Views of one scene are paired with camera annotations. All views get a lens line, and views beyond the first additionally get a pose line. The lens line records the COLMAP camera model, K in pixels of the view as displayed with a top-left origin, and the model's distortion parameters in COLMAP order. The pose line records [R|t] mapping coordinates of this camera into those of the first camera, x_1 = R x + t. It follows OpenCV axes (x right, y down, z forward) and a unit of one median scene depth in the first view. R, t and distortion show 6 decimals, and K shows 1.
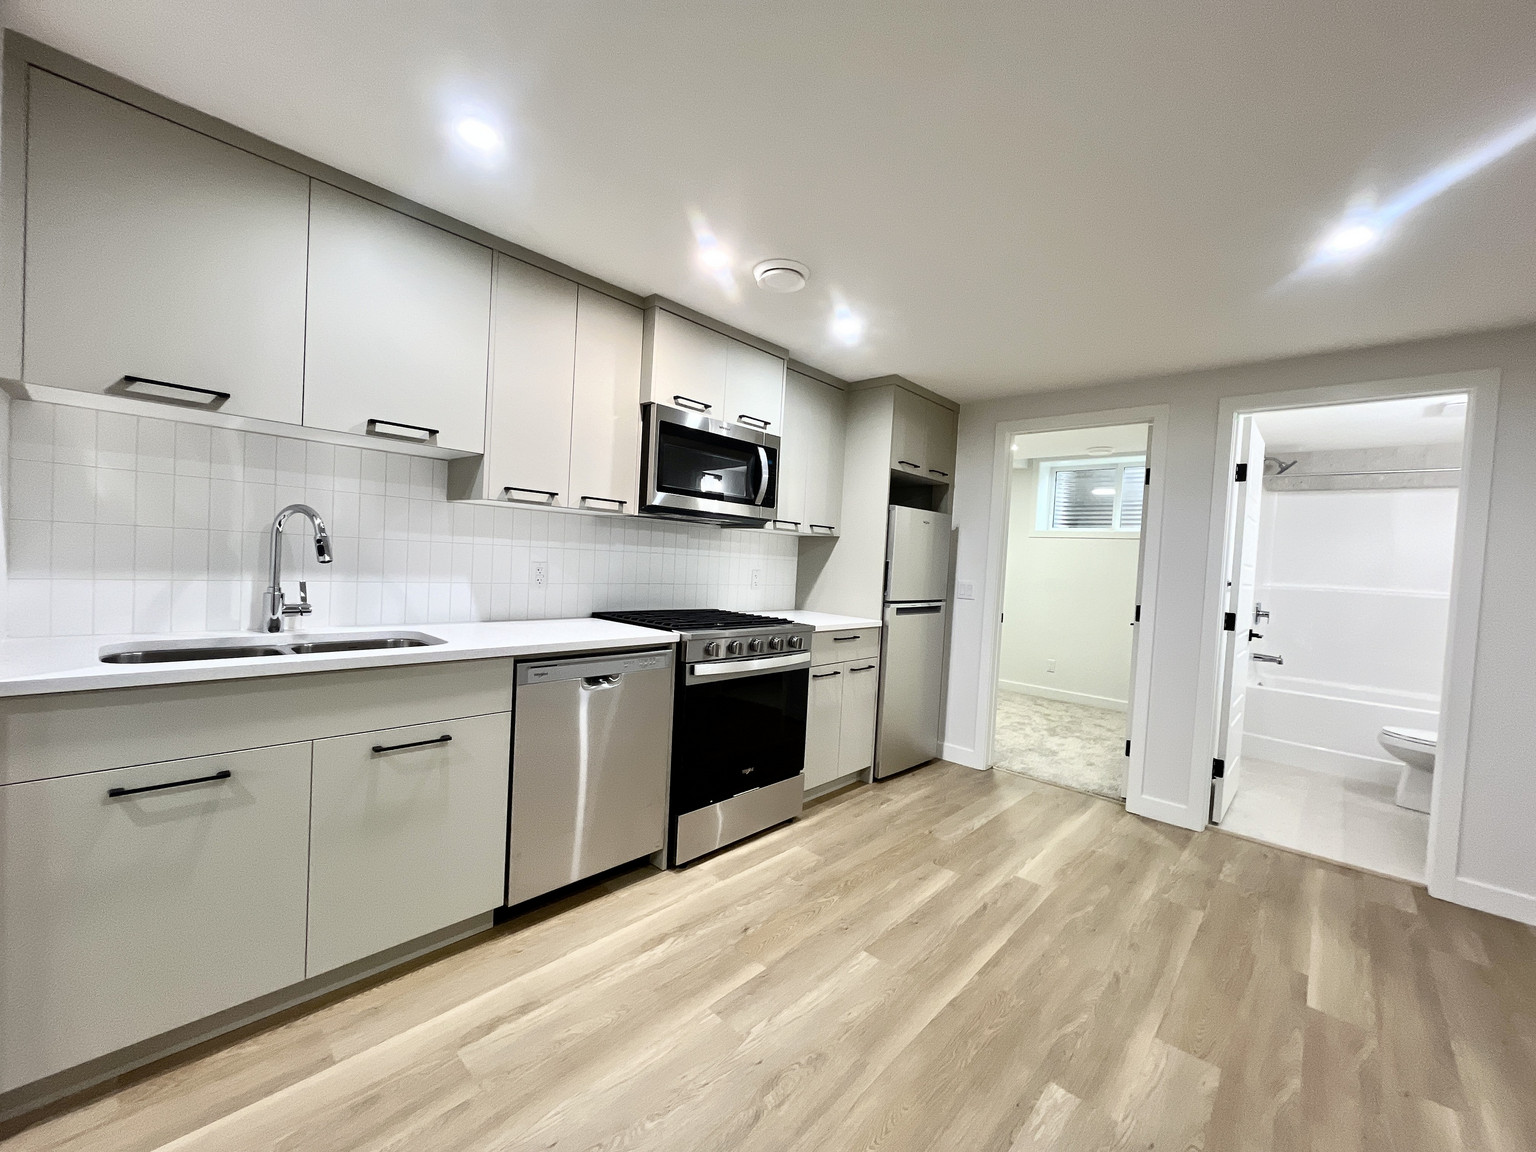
lens RADIAL K [[618.9, 0, 772.5], [0, 618.9, 578.6], [0, 0, 1]] dist [-0.002036, -0.000443]
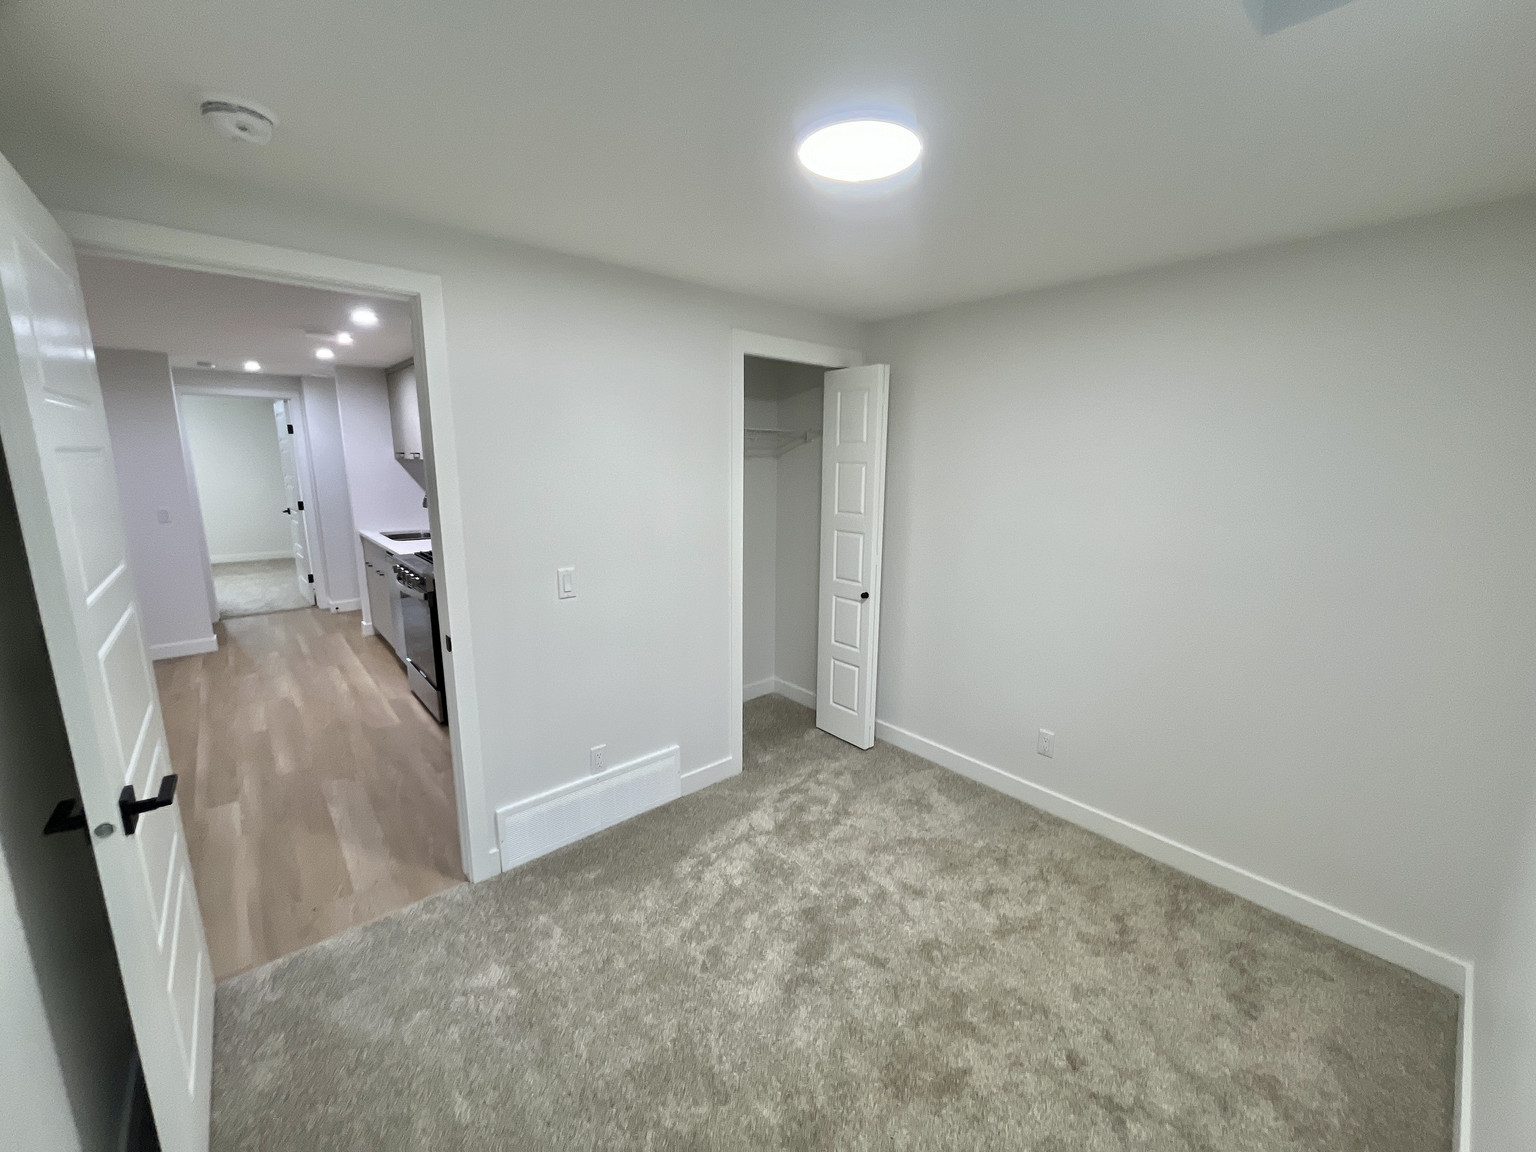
lens RADIAL K [[618.9, 0, 775.2], [0, 618.9, 577.9], [0, 0, 1]] dist [-0.002036, -0.000443]
pose [[-0.100210, 0.136632, -0.985540, 1.673131], [-0.052819, 0.988399, 0.142399, -0.170111], [0.993563, 0.066325, -0.091831, 2.538554]]
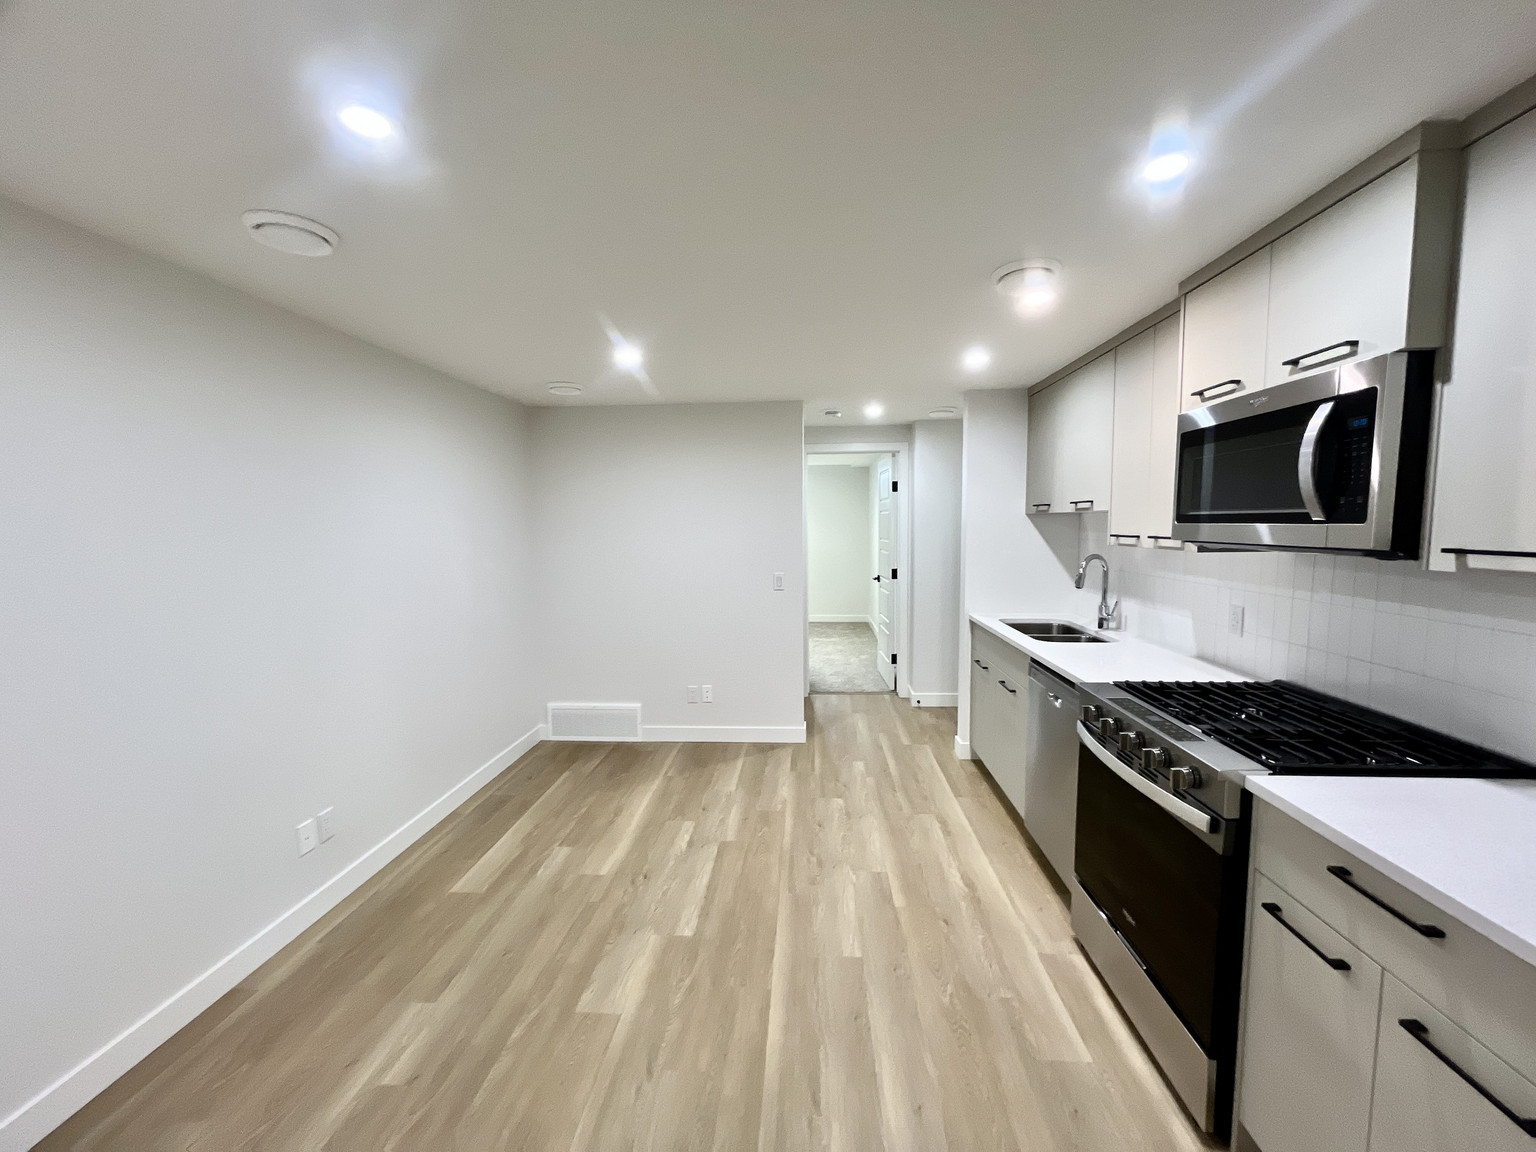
lens RADIAL K [[618.9, 0, 769.1], [0, 618.9, 581.0], [0, 0, 1]] dist [-0.002036, -0.000443]
pose [[-0.779858, 0.012074, -0.625840, 0.910795], [-0.054098, 0.994773, 0.086604, -0.132190], [0.623614, 0.101395, -0.775129, 1.616792]]
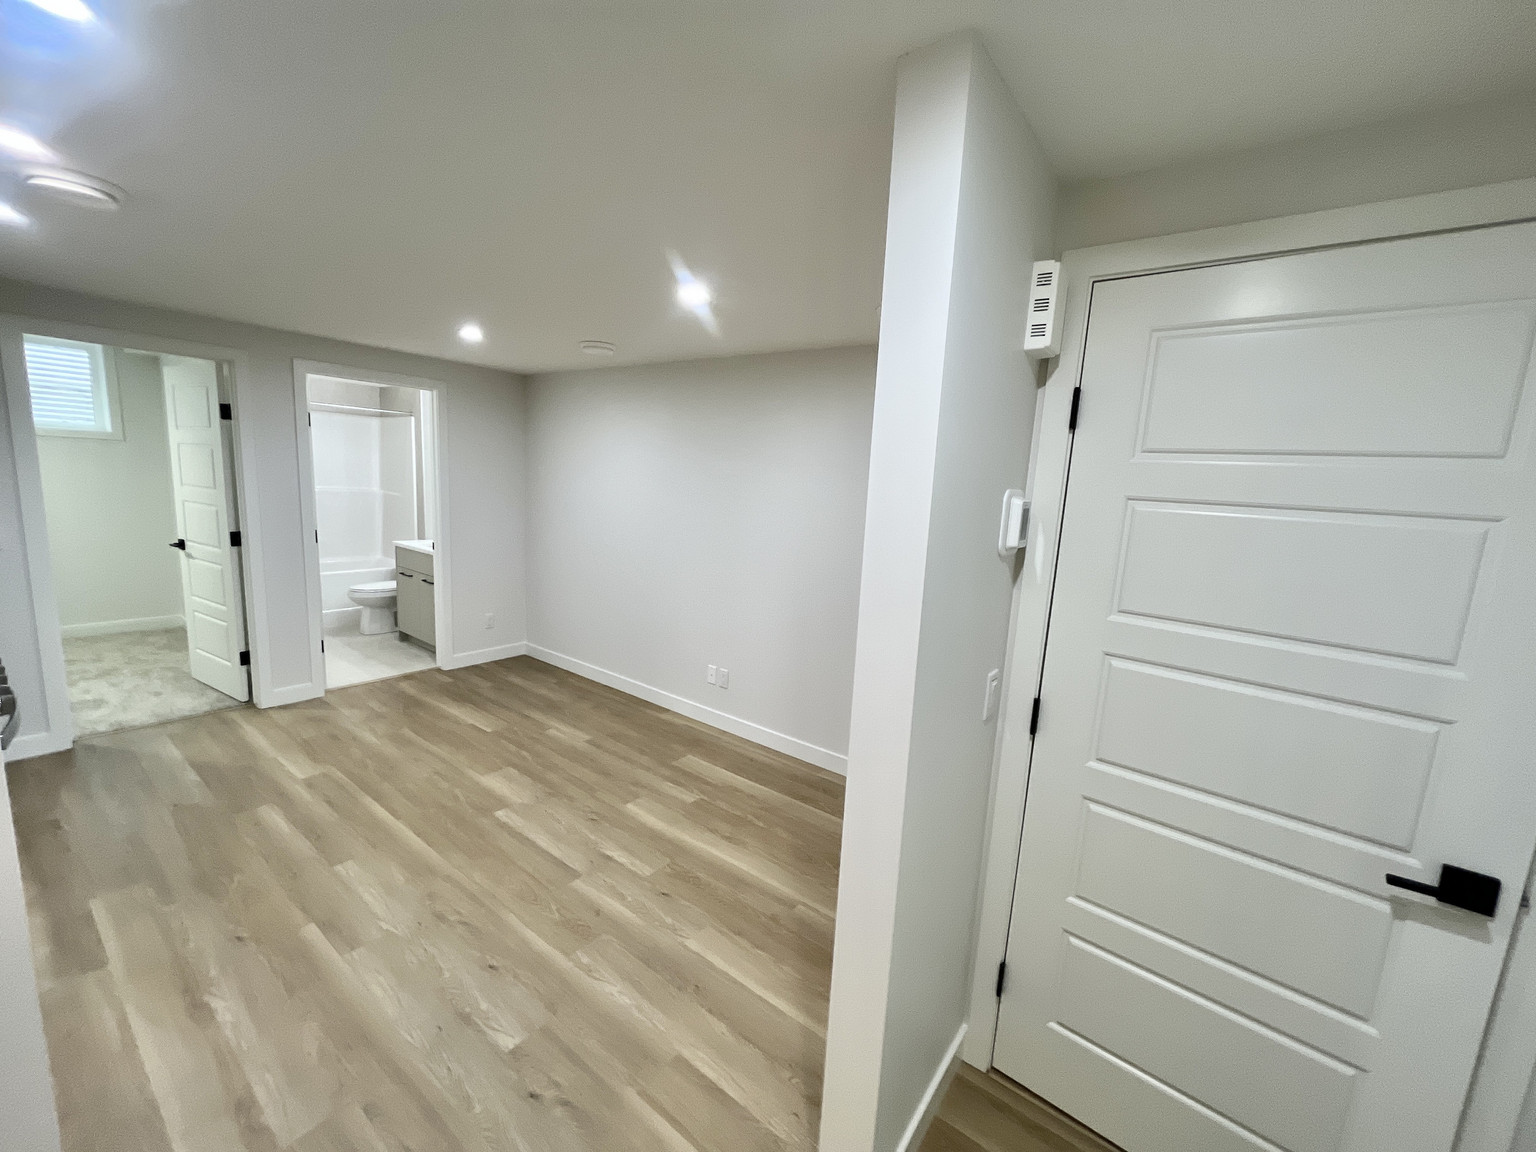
lens RADIAL K [[618.9, 0, 771.7], [0, 618.9, 578.1], [0, 0, 1]] dist [-0.002036, -0.000443]
pose [[-0.095776, -0.217854, 0.971271, -0.961619], [-0.029209, 0.975951, 0.216024, -0.233127], [-0.994974, -0.007680, -0.099836, 0.258030]]
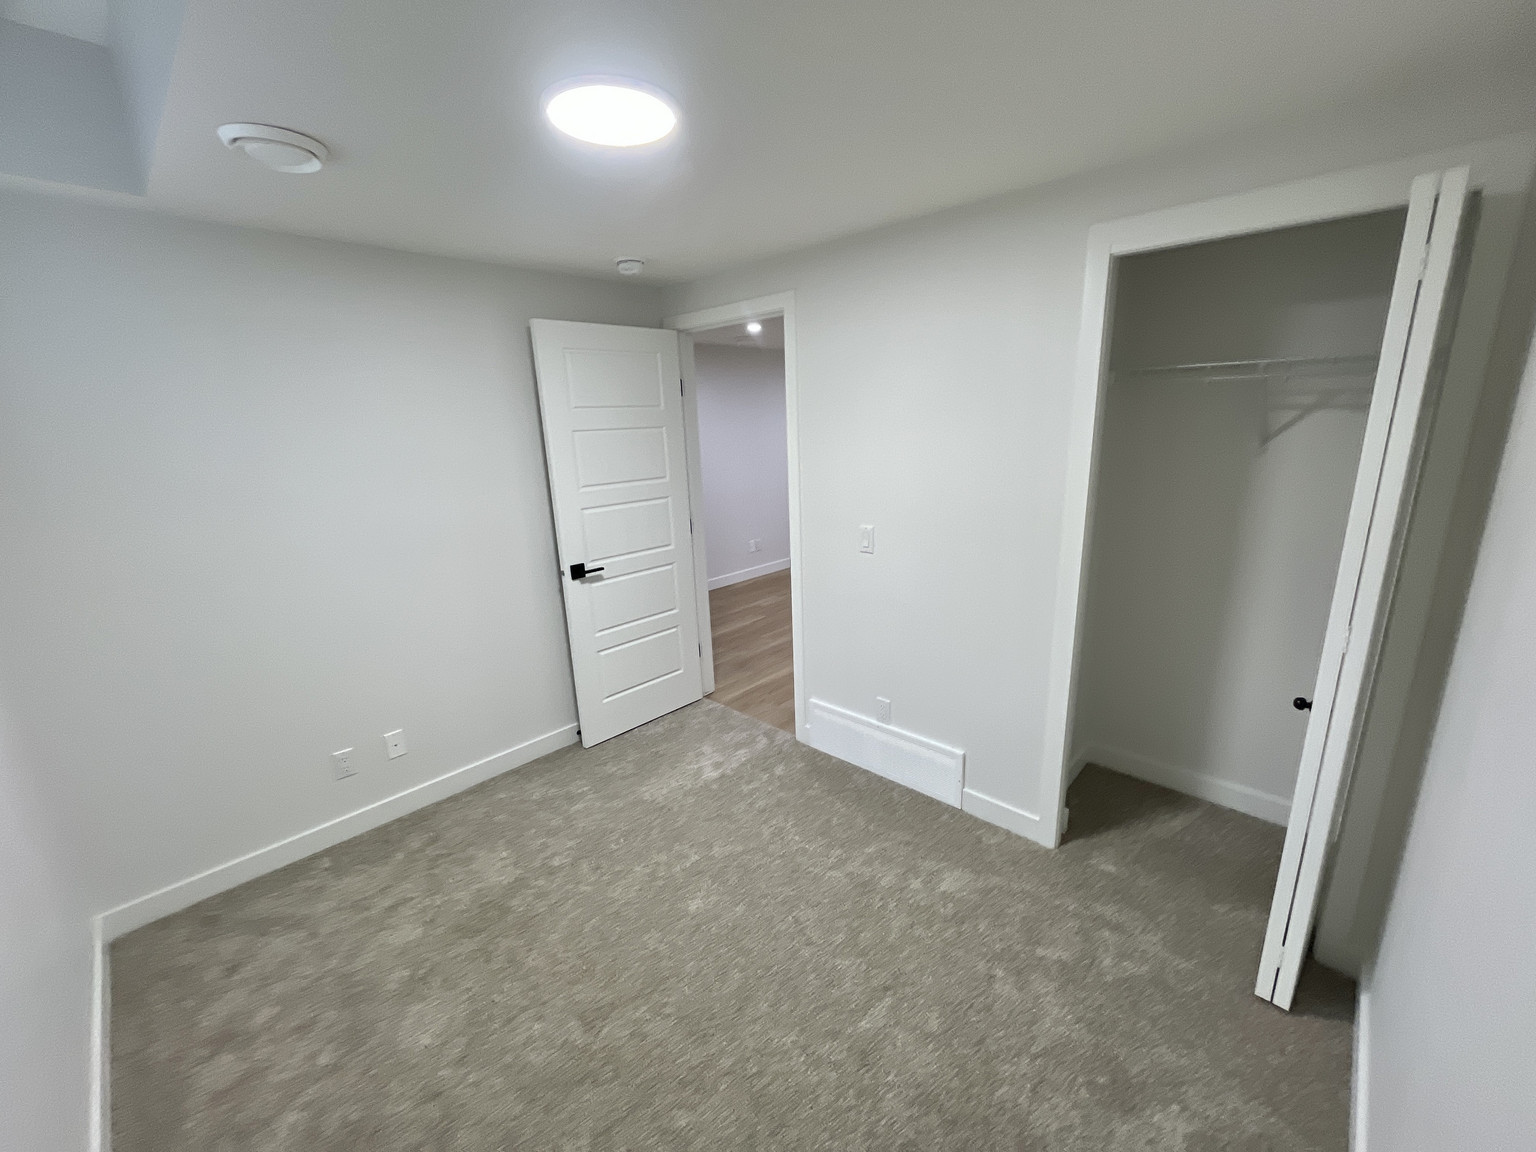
lens RADIAL K [[618.9, 0, 772.1], [0, 618.9, 575.4], [0, 0, 1]] dist [-0.002036, -0.000443]
pose [[-0.999689, -0.024581, 0.004156, 0.747945], [-0.022429, 0.959597, 0.280483, -0.258237], [-0.010882, 0.280303, -0.959850, 3.305372]]
